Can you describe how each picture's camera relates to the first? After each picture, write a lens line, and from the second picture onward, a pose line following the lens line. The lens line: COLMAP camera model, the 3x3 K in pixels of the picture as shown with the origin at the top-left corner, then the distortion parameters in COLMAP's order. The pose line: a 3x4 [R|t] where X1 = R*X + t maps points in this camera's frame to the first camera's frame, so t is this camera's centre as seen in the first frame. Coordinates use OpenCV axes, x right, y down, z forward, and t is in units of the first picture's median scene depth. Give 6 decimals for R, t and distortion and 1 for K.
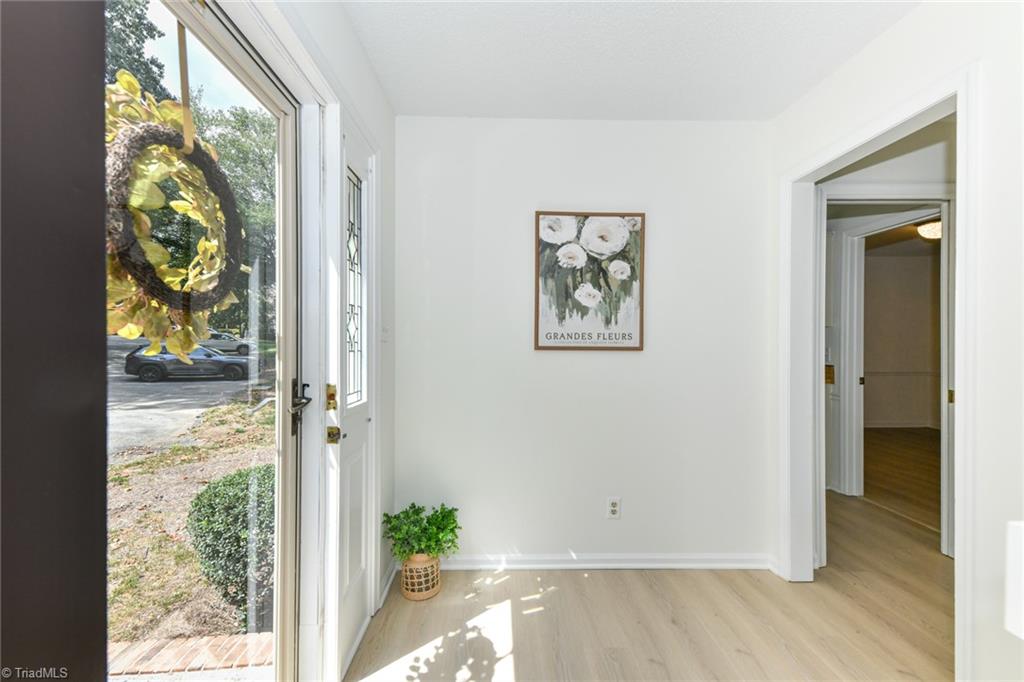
lens RADIAL K [[404.1, 0, 504.7], [0, 404.1, 343.0], [0, 0, 1]] dist [0.002299, 0.000259]
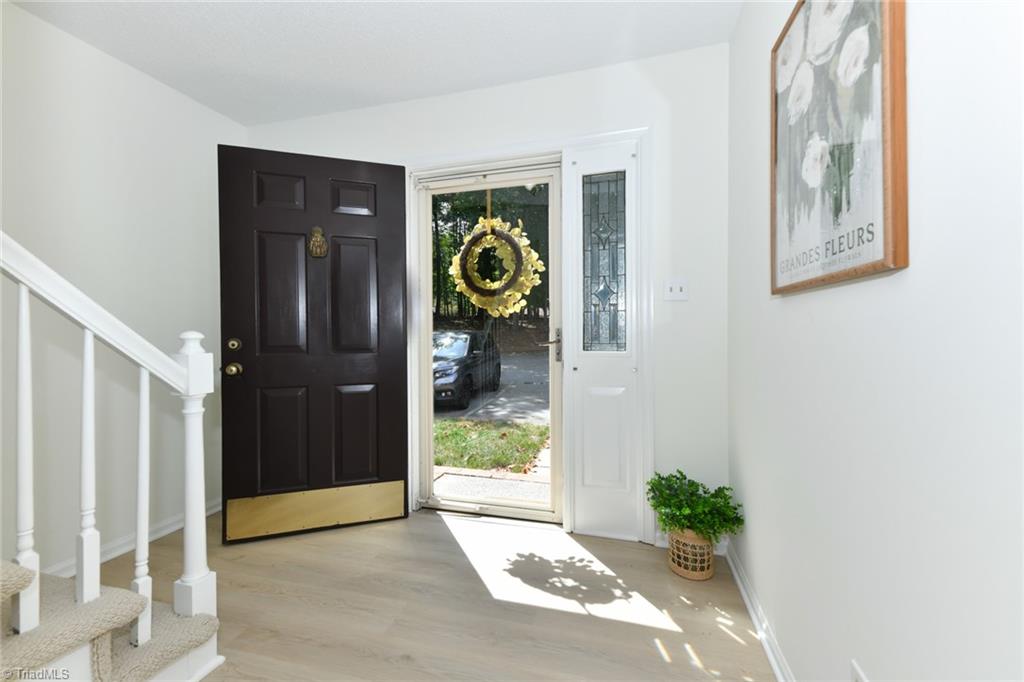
lens RADIAL K [[404.1, 0, 507.6], [0, 404.1, 332.3], [0, 0, 1]] dist [0.002299, 0.000259]
pose [[-0.282931, -0.000124, -0.959140, 0.896625], [-0.004210, 0.999991, 0.001112, 0.086939], [0.959131, 0.004353, -0.282928, 0.977997]]
